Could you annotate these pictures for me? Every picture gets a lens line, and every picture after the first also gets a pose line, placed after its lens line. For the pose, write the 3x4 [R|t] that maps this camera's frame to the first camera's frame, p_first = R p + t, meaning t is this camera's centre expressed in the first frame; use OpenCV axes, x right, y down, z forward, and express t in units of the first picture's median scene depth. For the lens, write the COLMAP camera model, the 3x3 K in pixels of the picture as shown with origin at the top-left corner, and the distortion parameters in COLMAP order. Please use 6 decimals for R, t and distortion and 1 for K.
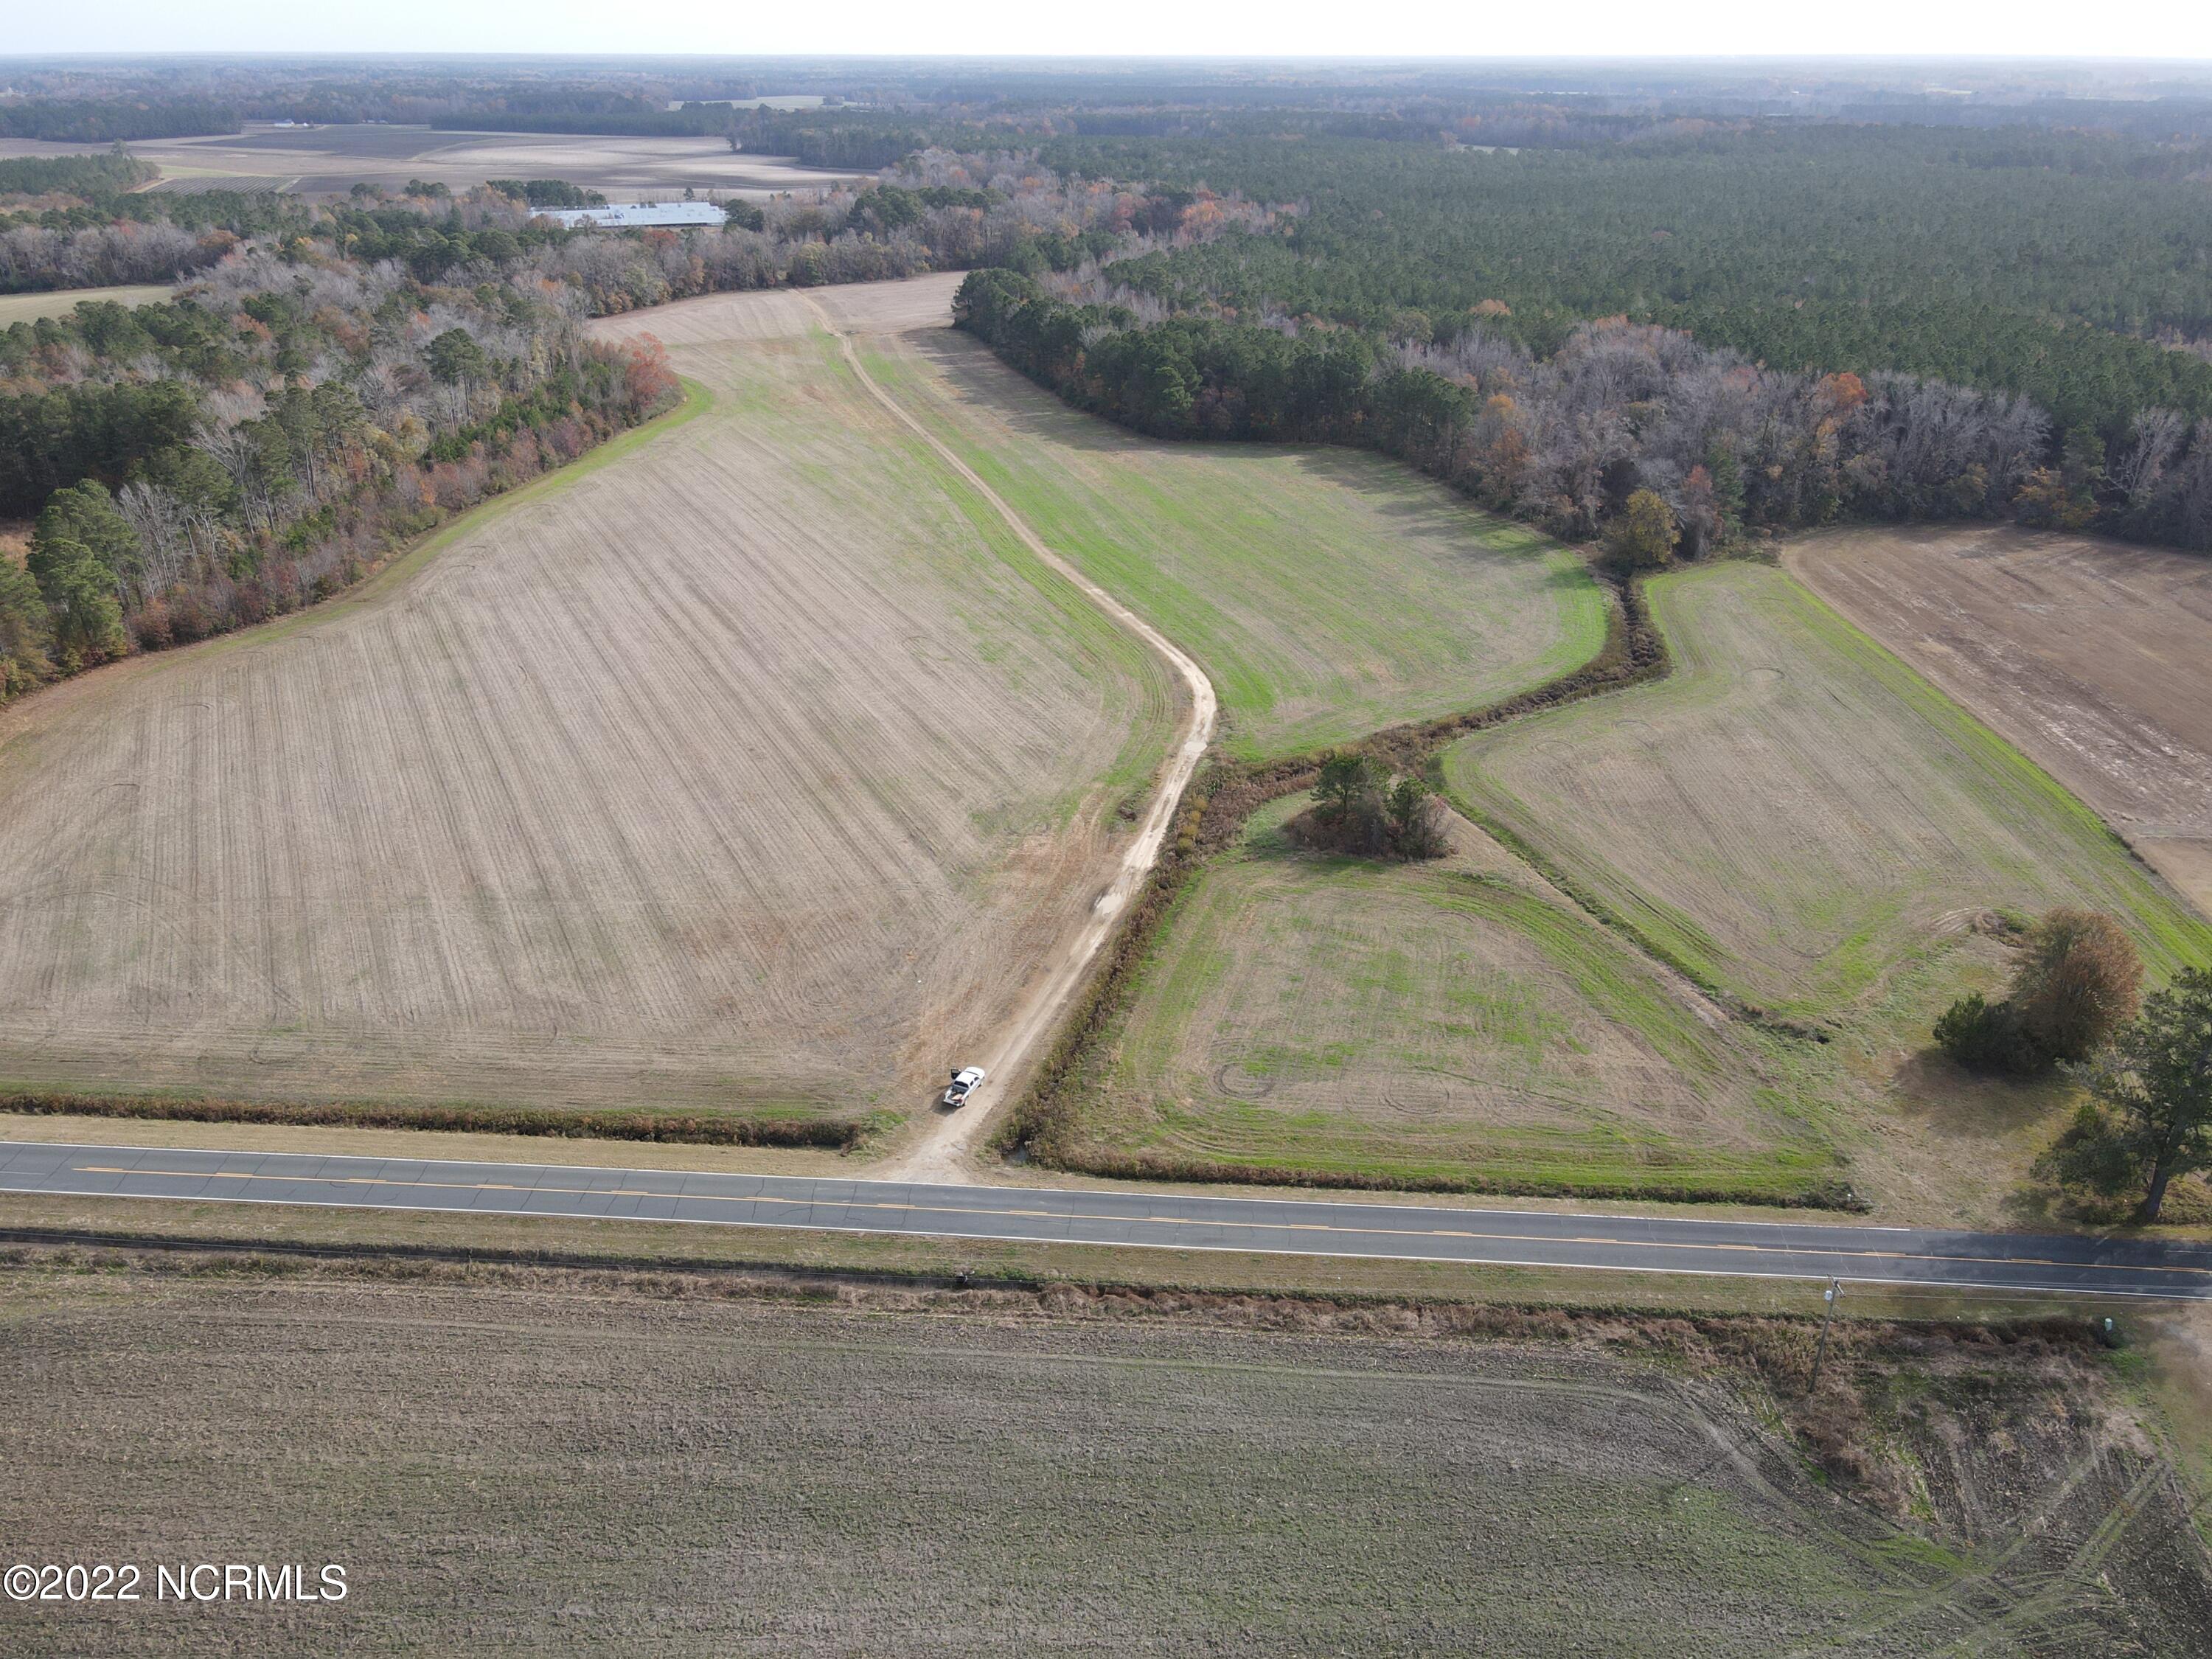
lens RADIAL K [[1618.5, 0, 1107.7], [0, 1618.5, 830.3], [0, 0, 1]] dist [0.007092, 0.009622]
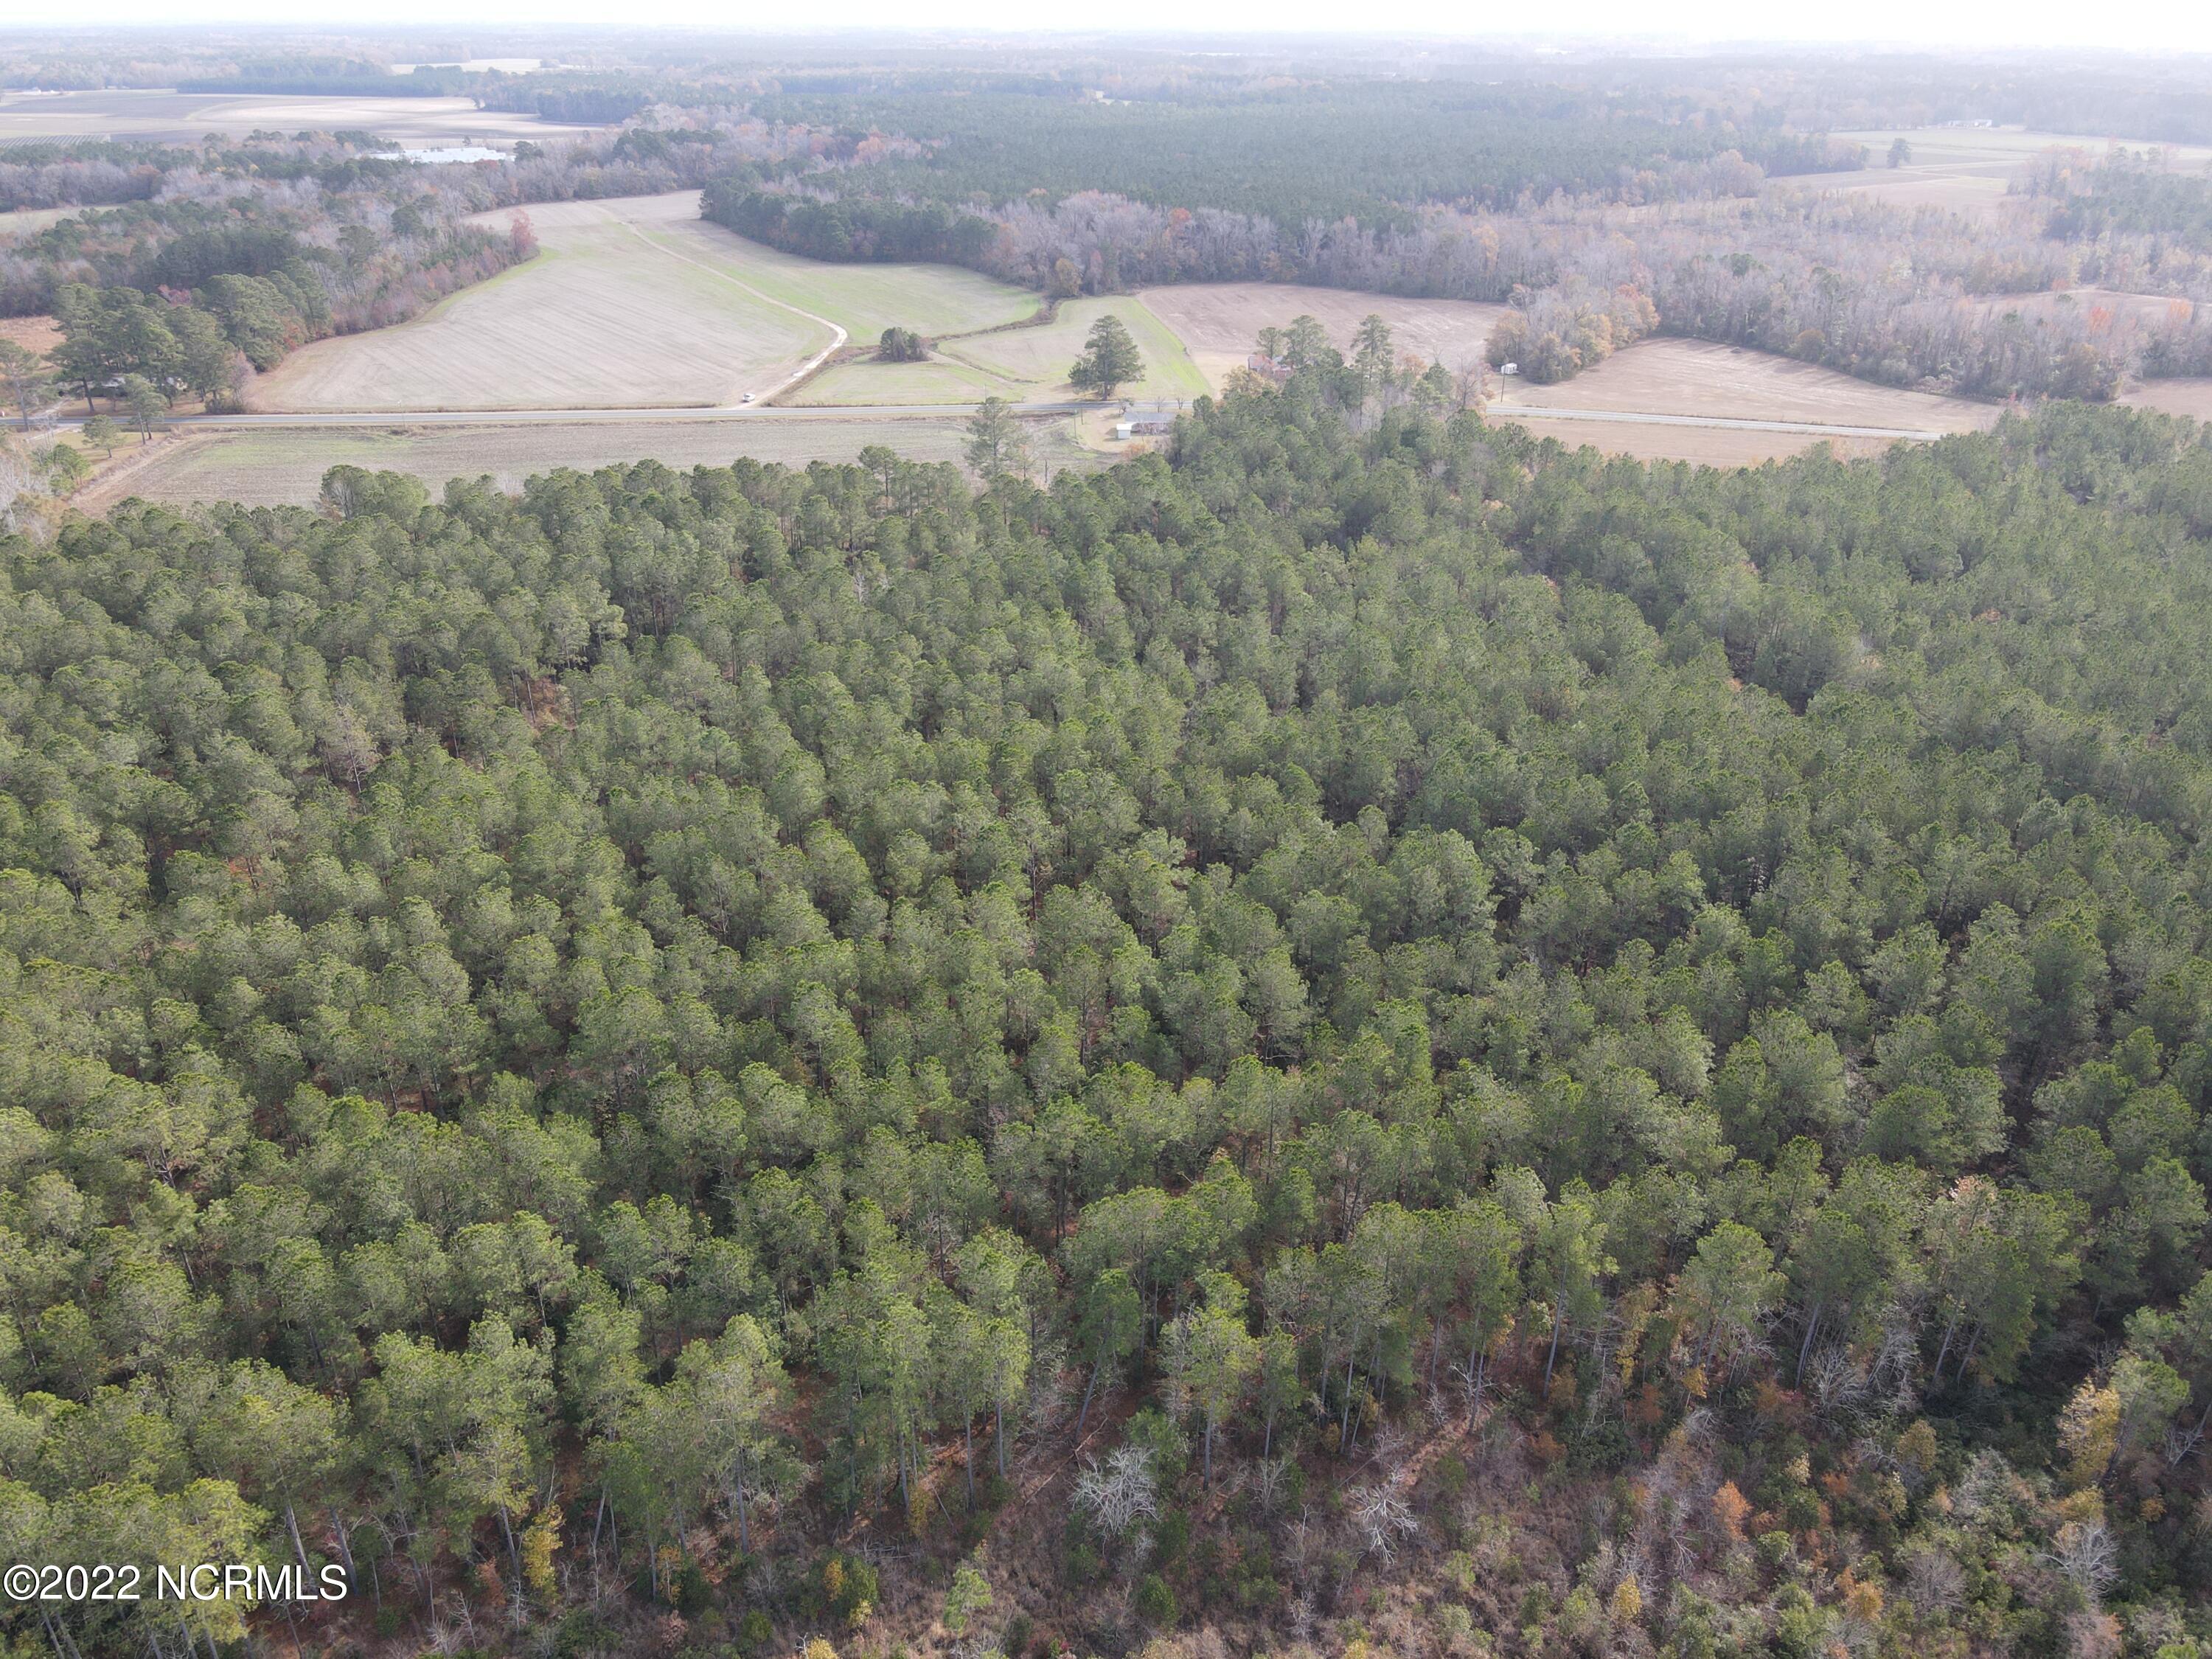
lens RADIAL K [[1618.5, 0, 1095.6], [0, 1618.5, 839.9], [0, 0, 1]] dist [0.007092, 0.009622]
pose [[0.988245, -0.071599, 0.135072, 0.045956], [0.068195, 0.997231, 0.029672, 0.509202], [-0.136823, -0.020112, 0.990391, -1.150148]]
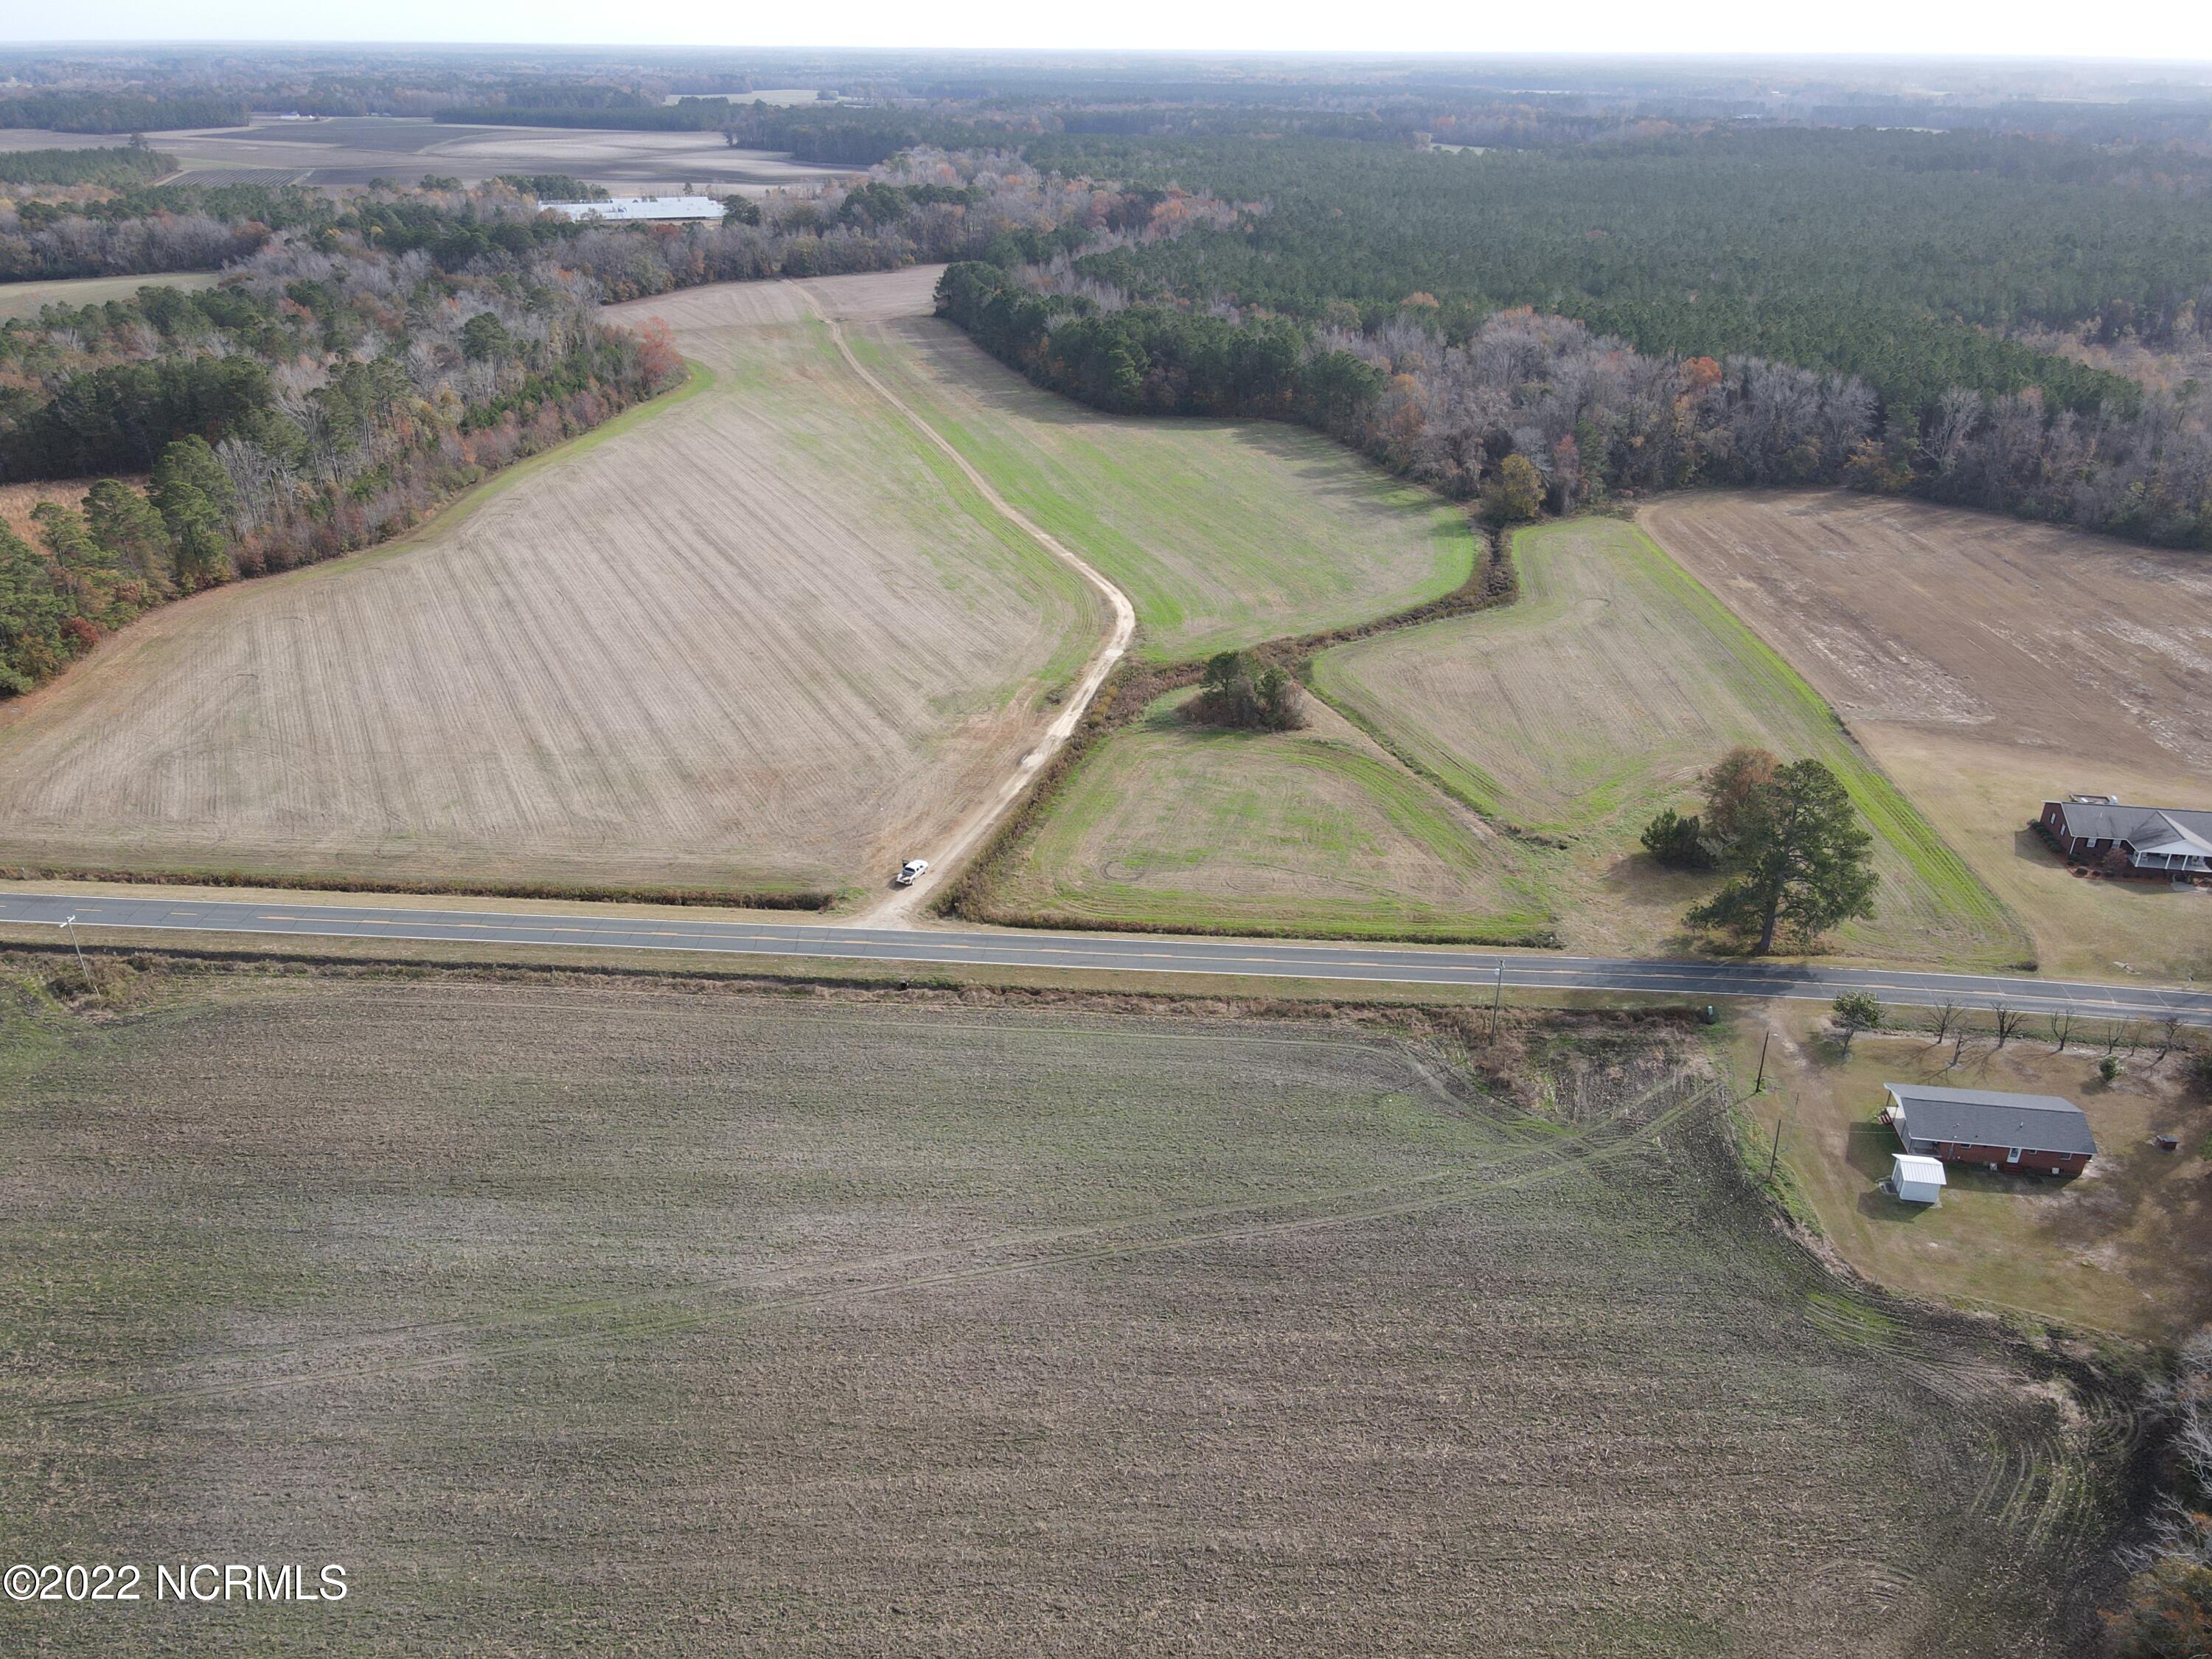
lens RADIAL K [[1618.5, 0, 1105.7], [0, 1618.5, 832.6], [0, 0, 1]] dist [0.007092, 0.009622]
pose [[0.999985, 0.004350, 0.003232, 0.036146], [-0.004364, 0.999980, 0.004584, 0.064124], [-0.003212, -0.004598, 0.999984, -0.183706]]
